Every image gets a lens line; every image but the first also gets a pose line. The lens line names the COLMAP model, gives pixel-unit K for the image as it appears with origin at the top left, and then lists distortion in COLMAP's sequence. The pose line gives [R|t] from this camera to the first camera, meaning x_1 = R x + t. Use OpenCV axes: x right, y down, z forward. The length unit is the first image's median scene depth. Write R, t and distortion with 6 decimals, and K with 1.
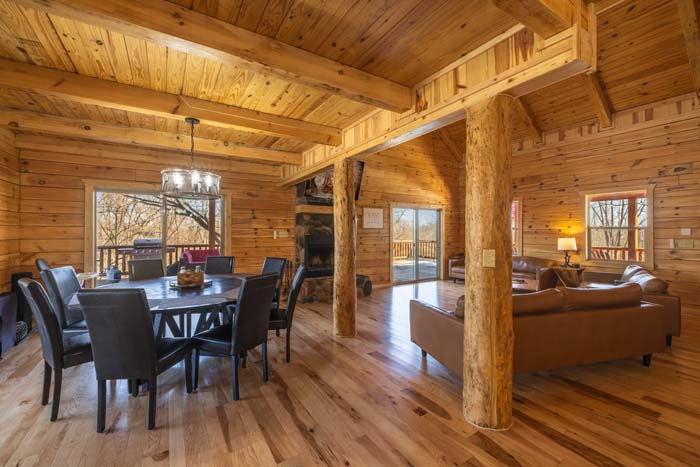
lens RADIAL K [[292.3, 0, 351.3], [0, 292.3, 231.9], [0, 0, 1]] dist [0.002816, 0.000066]
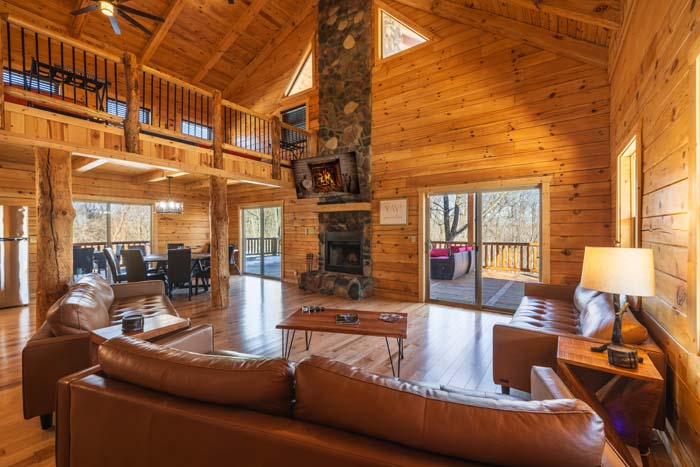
lens RADIAL K [[292.3, 0, 350.1], [0, 292.3, 232.1], [0, 0, 1]] dist [0.002816, 0.000066]
pose [[0.374006, 0.004653, -0.927415, 0.907075], [0.003264, 0.999975, 0.006334, 0.004562], [0.927421, -0.005396, 0.373981, 0.671406]]
